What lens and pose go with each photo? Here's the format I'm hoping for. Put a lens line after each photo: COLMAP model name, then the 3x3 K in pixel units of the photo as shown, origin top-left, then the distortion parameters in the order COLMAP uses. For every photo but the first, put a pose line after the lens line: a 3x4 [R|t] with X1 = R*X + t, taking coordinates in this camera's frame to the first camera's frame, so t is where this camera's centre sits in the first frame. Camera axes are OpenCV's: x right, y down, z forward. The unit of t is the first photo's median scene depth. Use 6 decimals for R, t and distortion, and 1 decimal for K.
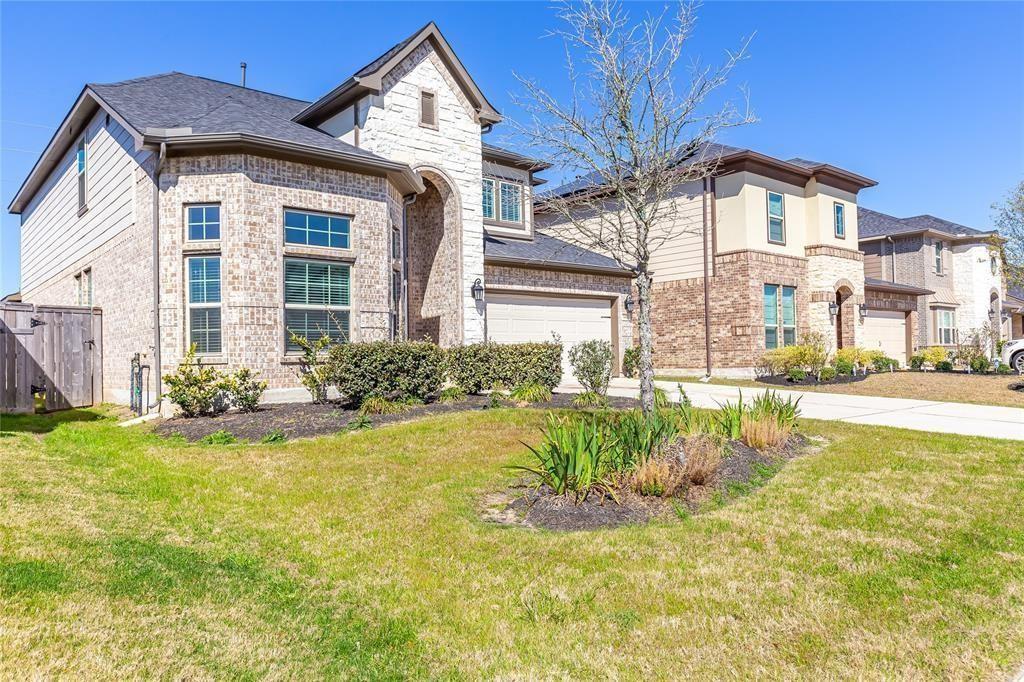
lens RADIAL K [[718.7, 0, 512.0], [0, 718.7, 341.0], [0, 0, 1]] dist [0.002347, 0.000391]
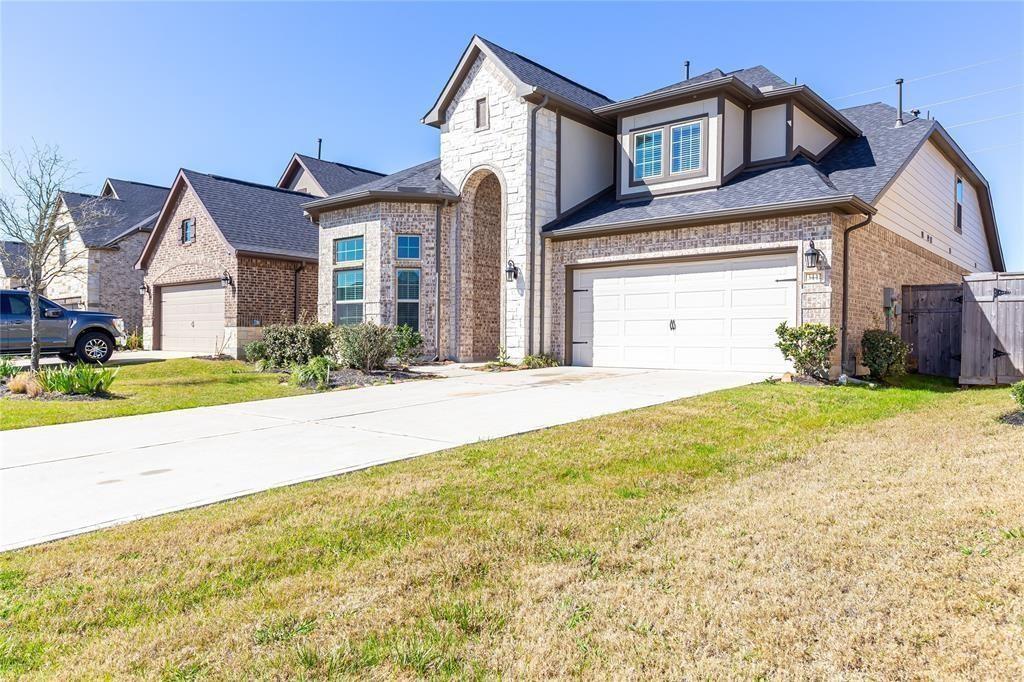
lens RADIAL K [[718.7, 0, 512.0], [0, 718.7, 341.0], [0, 0, 1]] dist [0.002347, 0.000391]
pose [[0.163519, 0.023630, -0.986257, 1.111084], [0.020957, 0.999404, 0.027419, 0.000295], [0.986318, -0.025152, 0.162926, 0.952172]]
